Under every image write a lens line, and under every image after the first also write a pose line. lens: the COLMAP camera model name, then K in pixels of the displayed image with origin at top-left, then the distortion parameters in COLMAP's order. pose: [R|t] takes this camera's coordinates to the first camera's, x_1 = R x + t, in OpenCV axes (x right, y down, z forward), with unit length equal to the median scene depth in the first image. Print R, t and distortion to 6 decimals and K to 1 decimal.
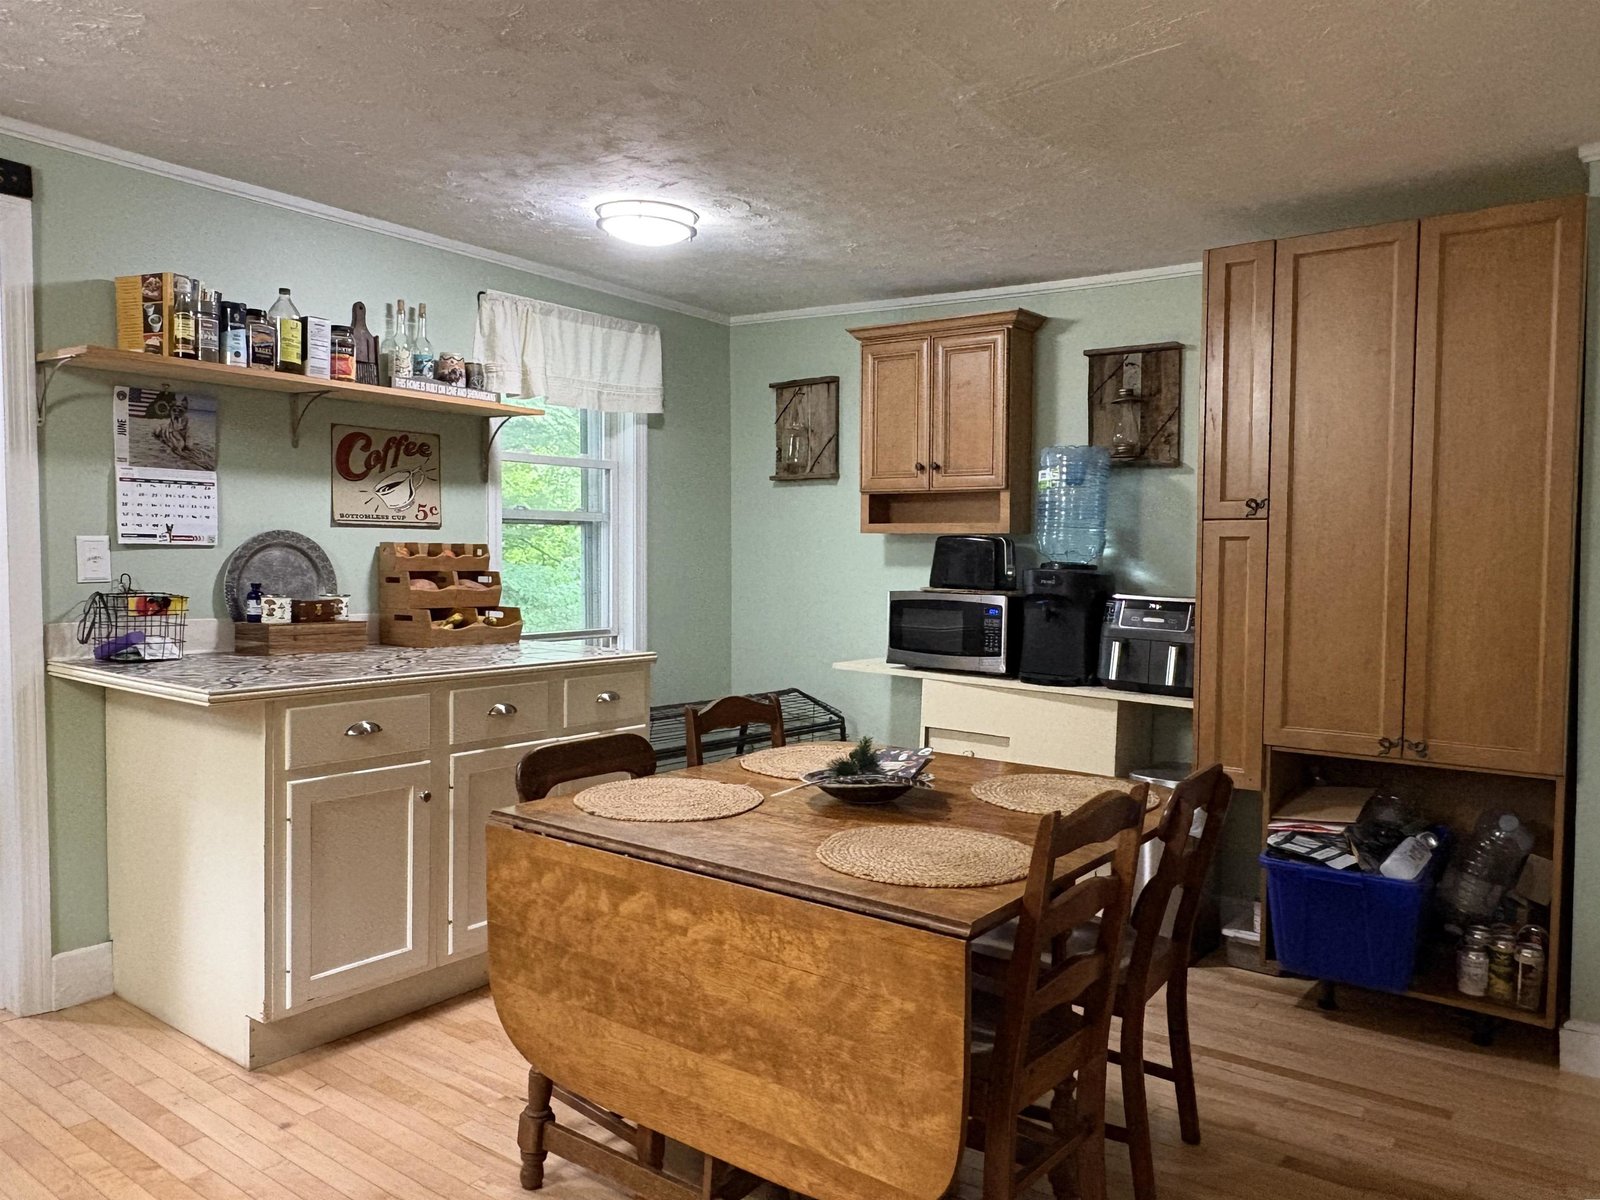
lens RADIAL K [[1163.0, 0, 802.3], [0, 1163.0, 593.3], [0, 0, 1]] dist [-0.000774, 0.001490]
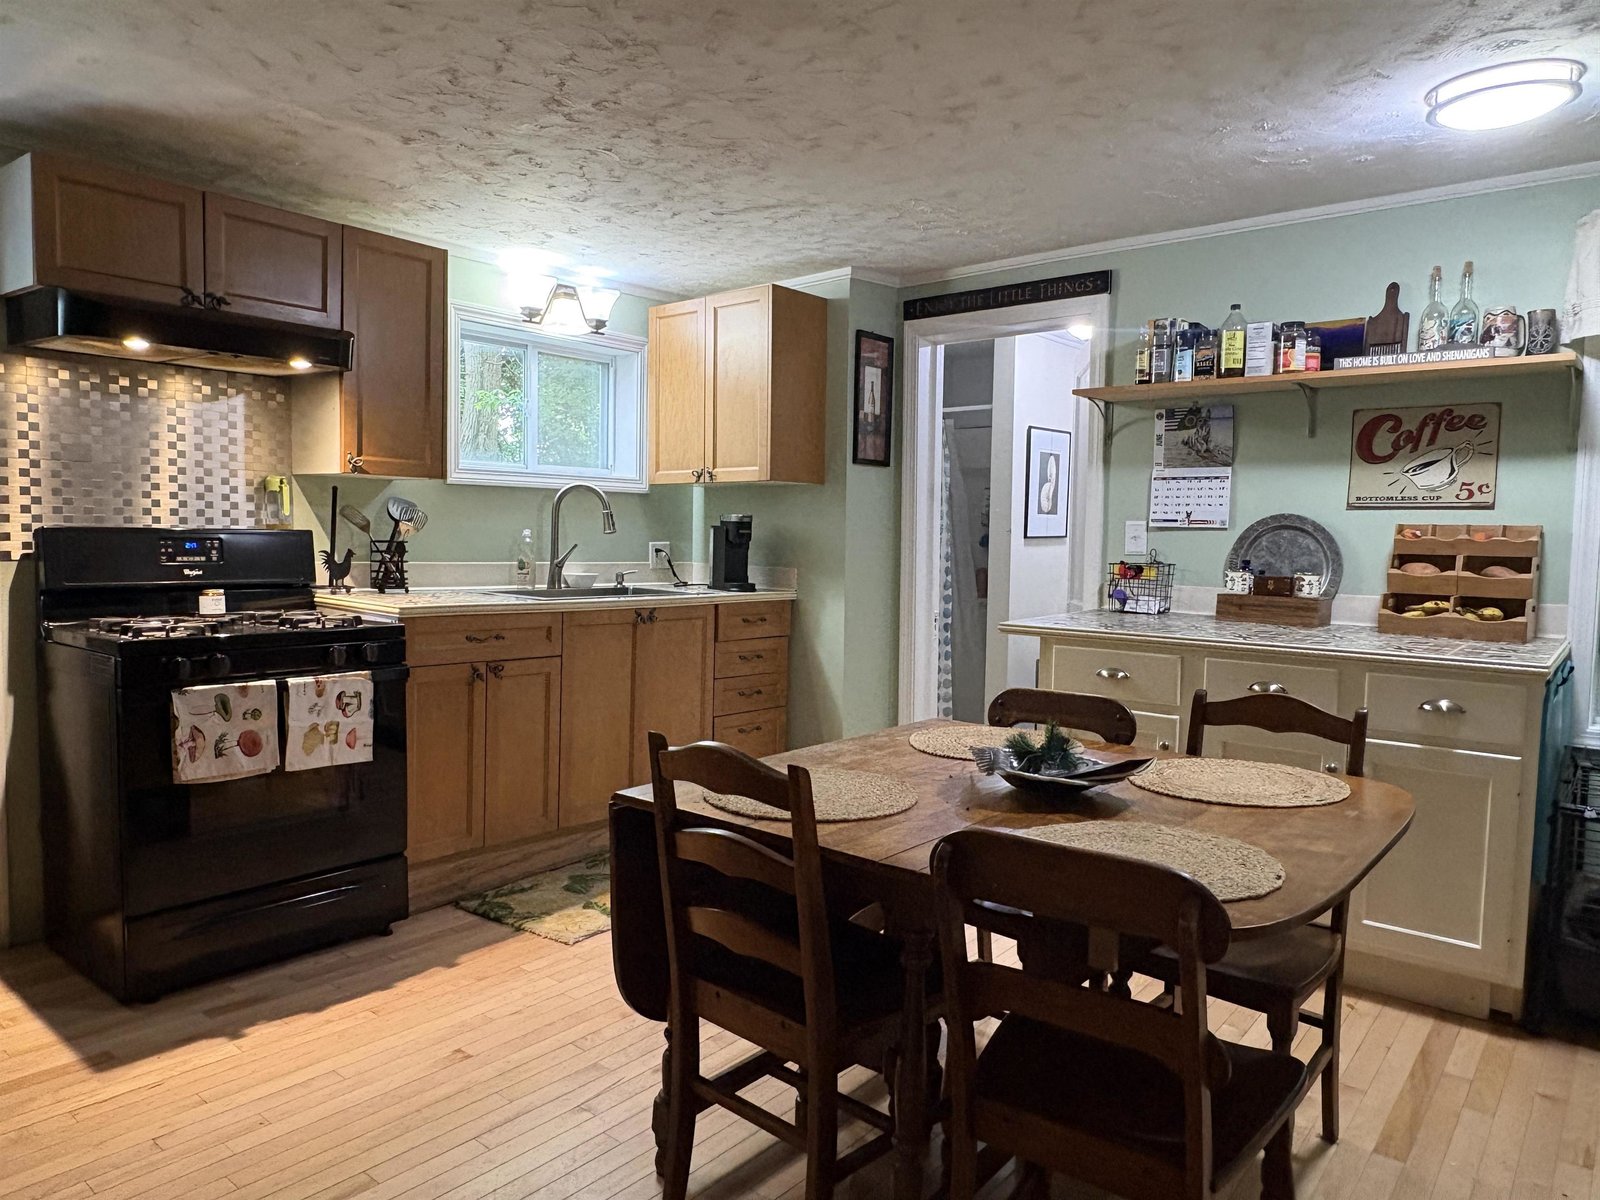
lens RADIAL K [[1066.7, 0, 802.7], [0, 1066.7, 604.6], [0, 0, 1]] dist [0.003818, 0.006811]
pose [[-0.041955, 0.056898, -0.997498, 0.634615], [-0.051047, 0.996951, 0.059014, -0.004597], [0.997815, 0.053396, -0.038923, 0.610019]]
